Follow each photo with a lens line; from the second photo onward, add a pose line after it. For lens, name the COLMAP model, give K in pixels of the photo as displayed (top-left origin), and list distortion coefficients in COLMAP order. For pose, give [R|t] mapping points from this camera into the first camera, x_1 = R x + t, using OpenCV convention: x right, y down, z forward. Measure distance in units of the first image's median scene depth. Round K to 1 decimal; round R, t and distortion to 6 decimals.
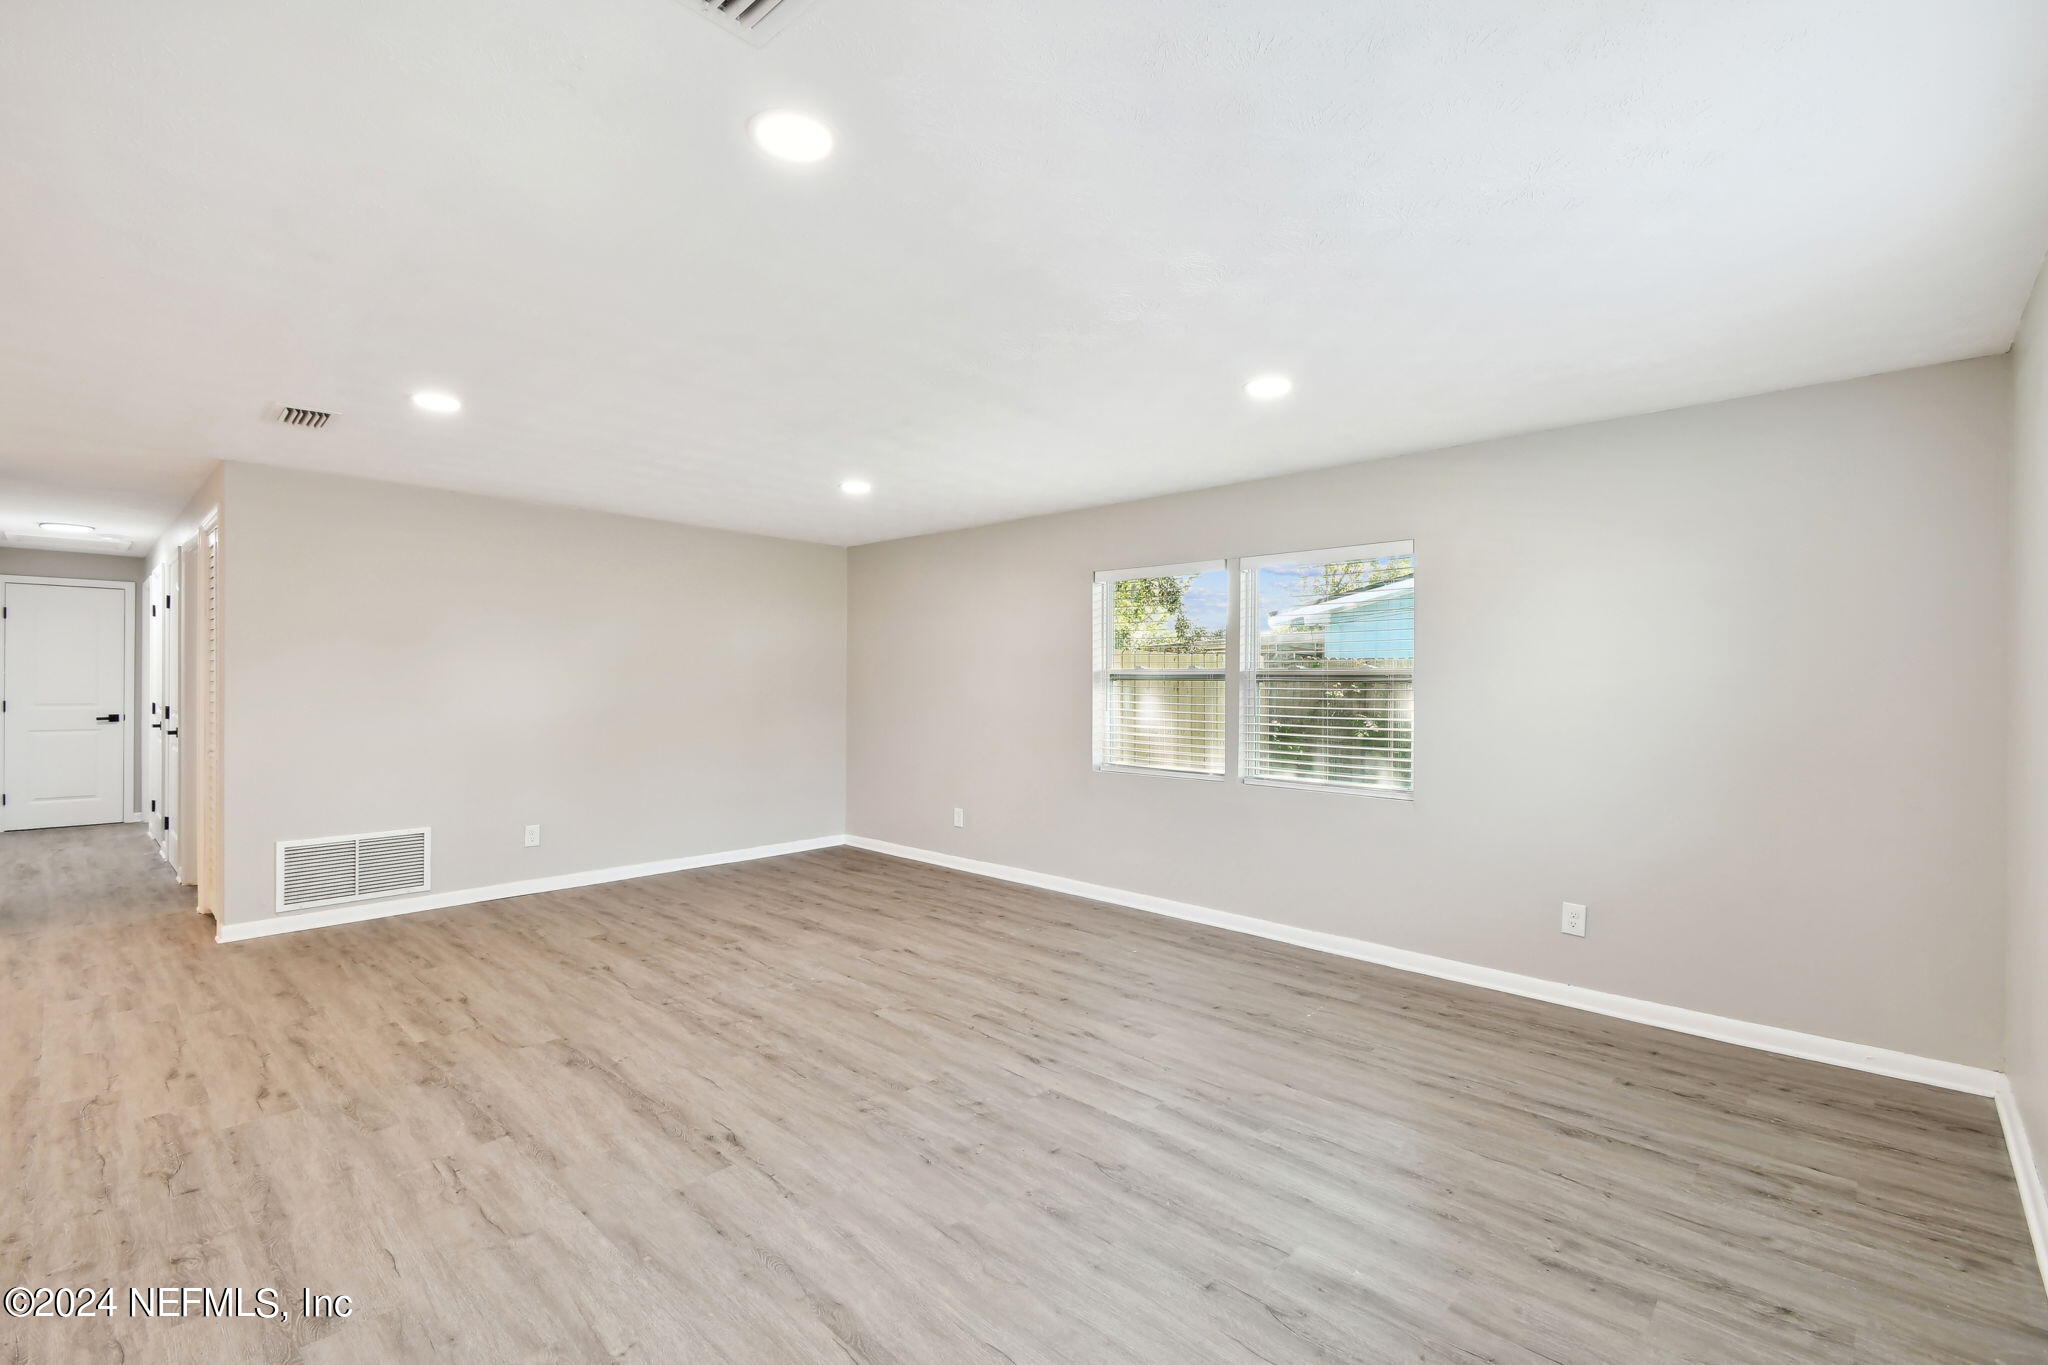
lens RADIAL K [[895.9, 0, 1022.0], [0, 895.9, 675.9], [0, 0, 1]] dist [0.031252, -0.005056]
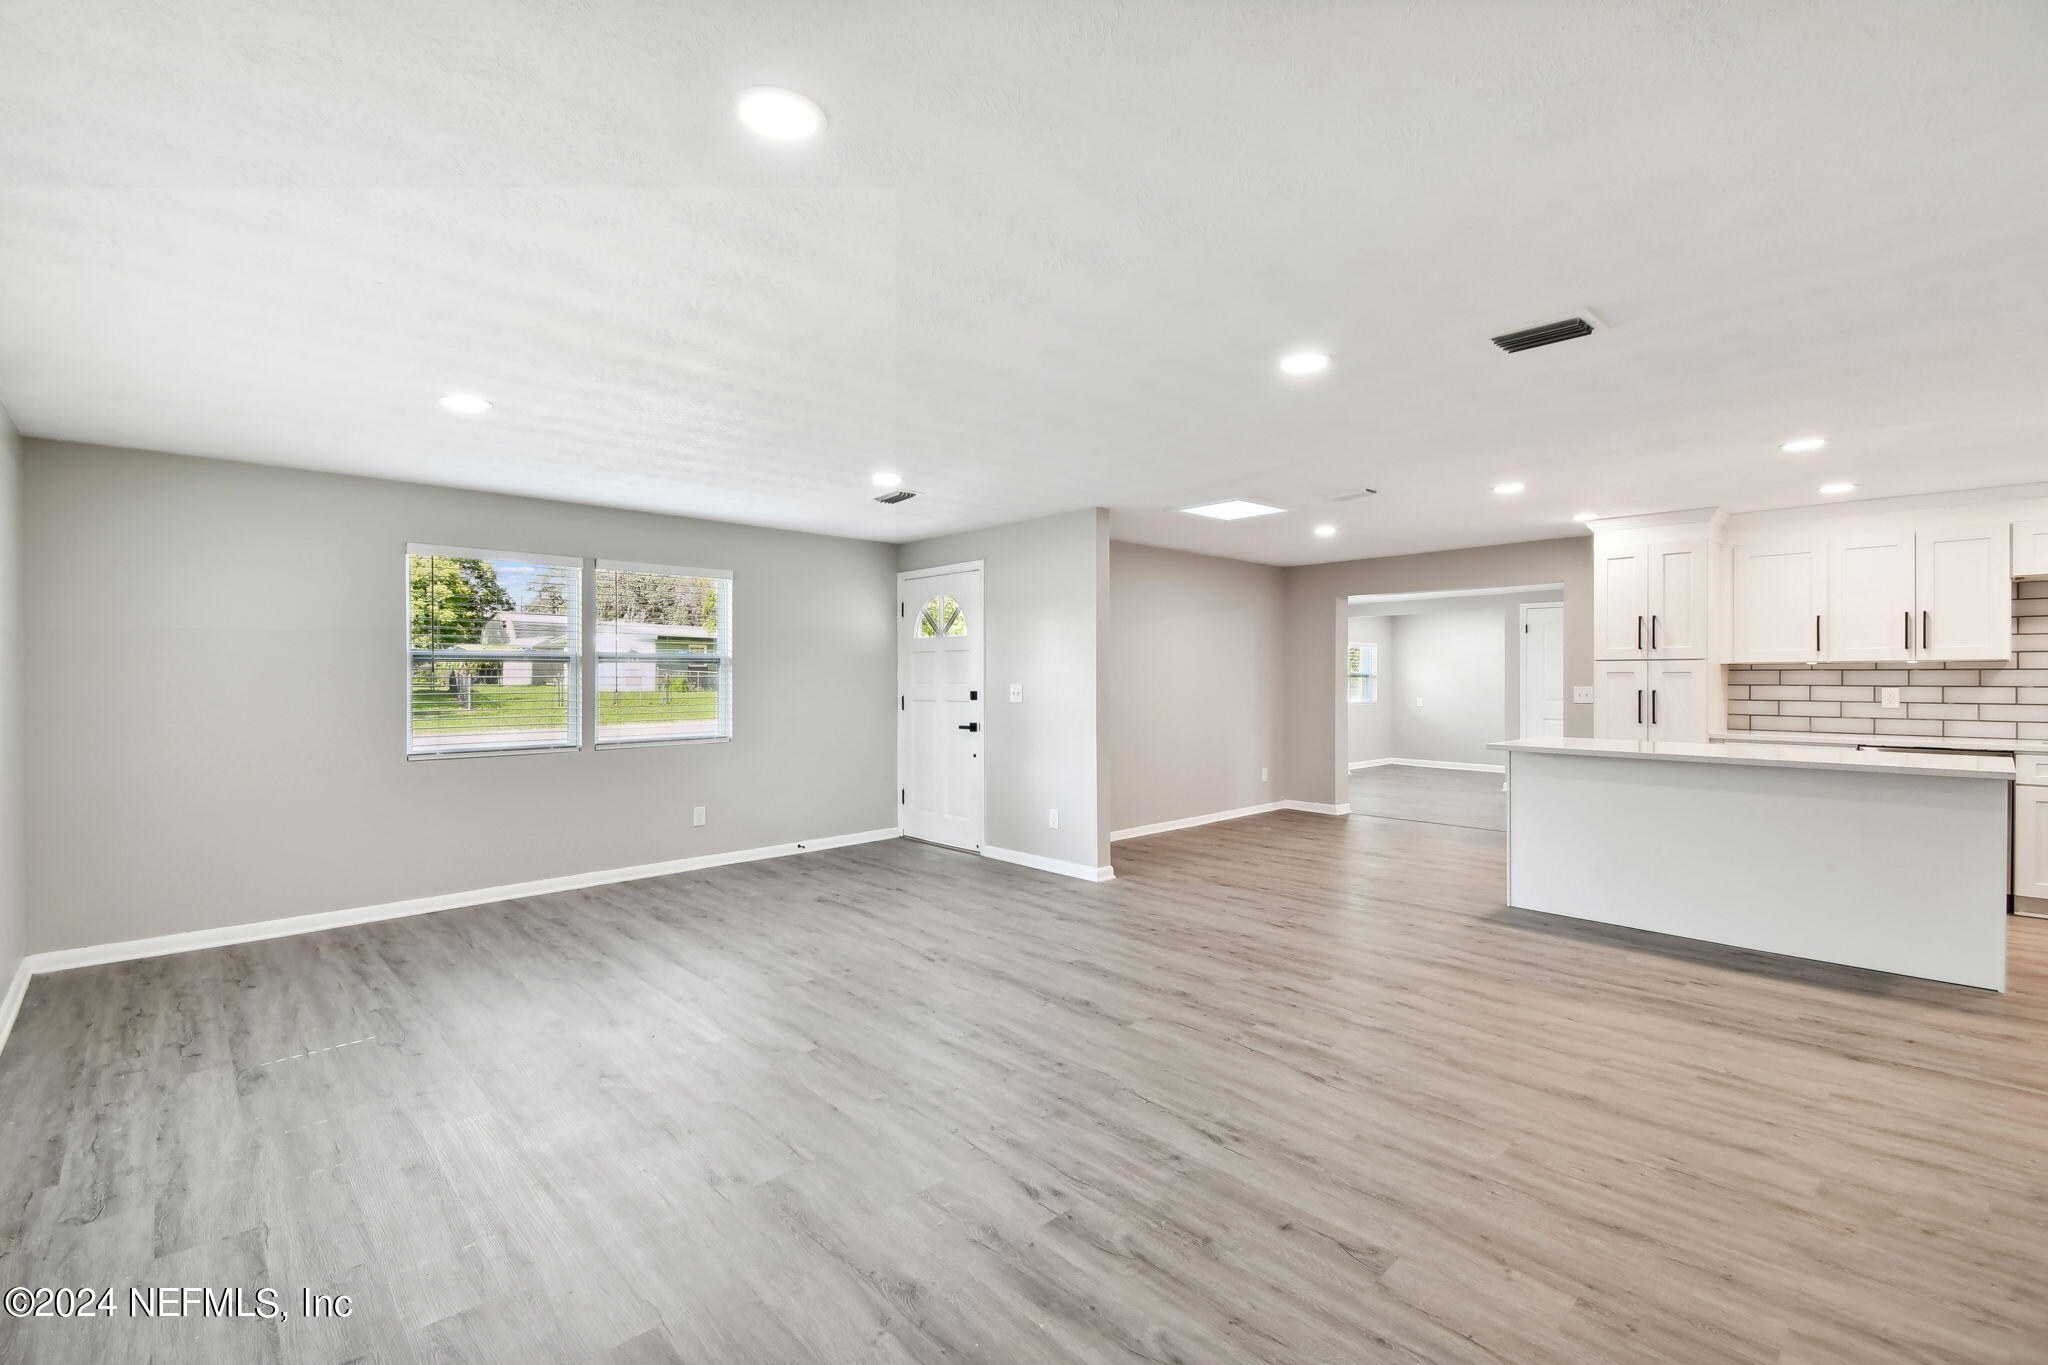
lens RADIAL K [[895.9, 0, 1005.2], [0, 895.9, 678.5], [0, 0, 1]] dist [0.031252, -0.005056]
pose [[-0.996980, -0.004481, 0.077527, -0.426048], [-0.004692, 0.999986, -0.002532, 0.011492], [-0.077514, -0.002888, -0.996987, 1.914134]]
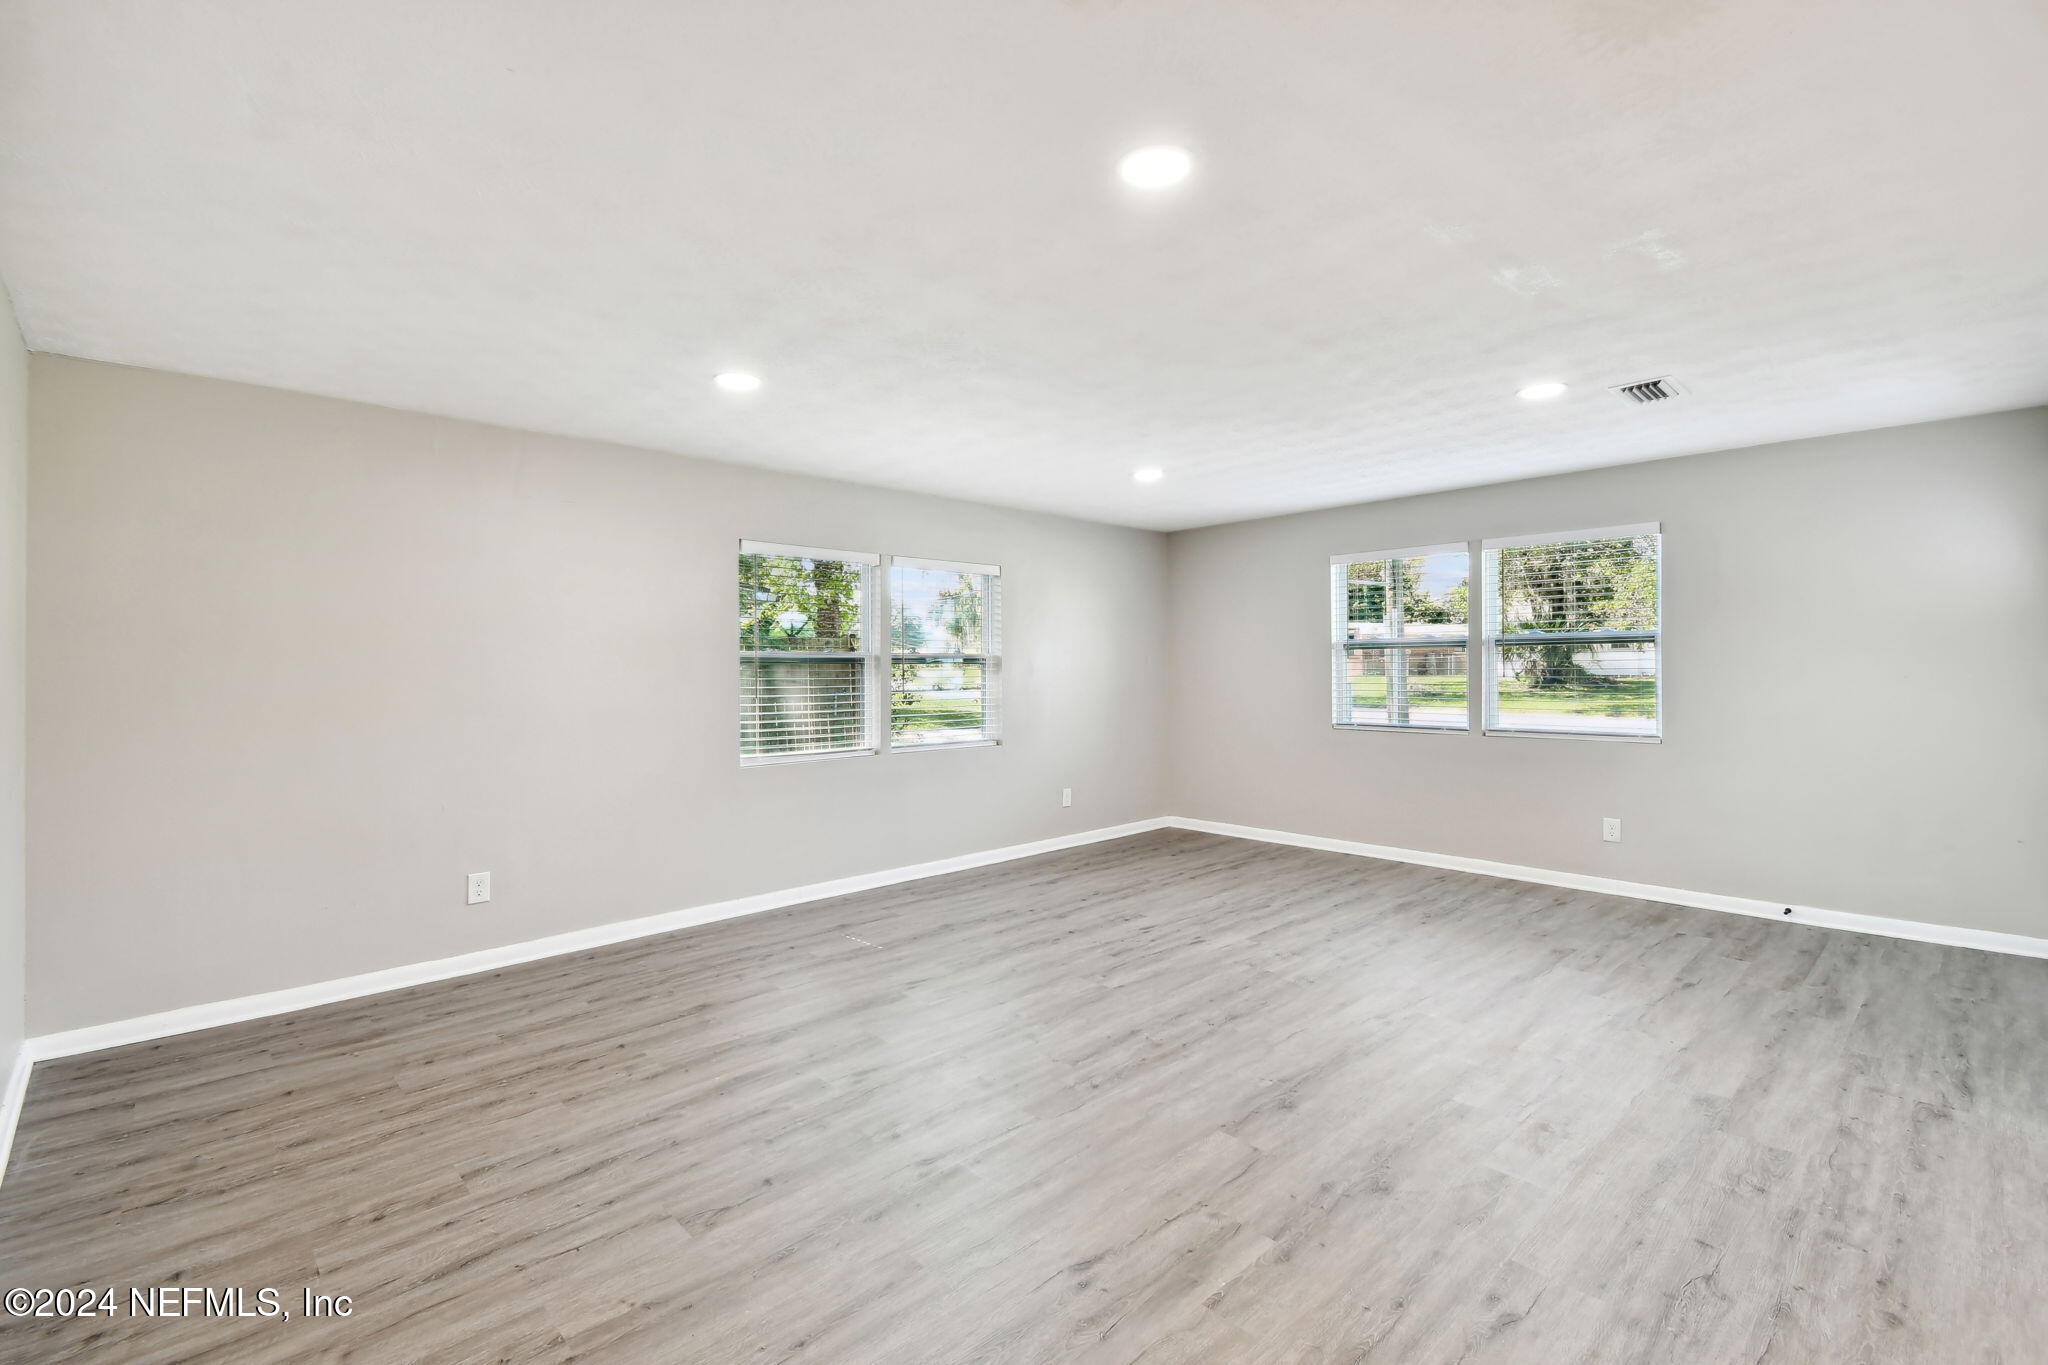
lens RADIAL K [[895.9, 0, 1014.3], [0, 895.9, 670.1], [0, 0, 1]] dist [0.031252, -0.005056]
pose [[0.068031, -0.010080, 0.997632, -1.206779], [0.004035, 0.999944, 0.009828, 0.004850], [-0.997675, 0.003357, 0.068068, 1.061163]]
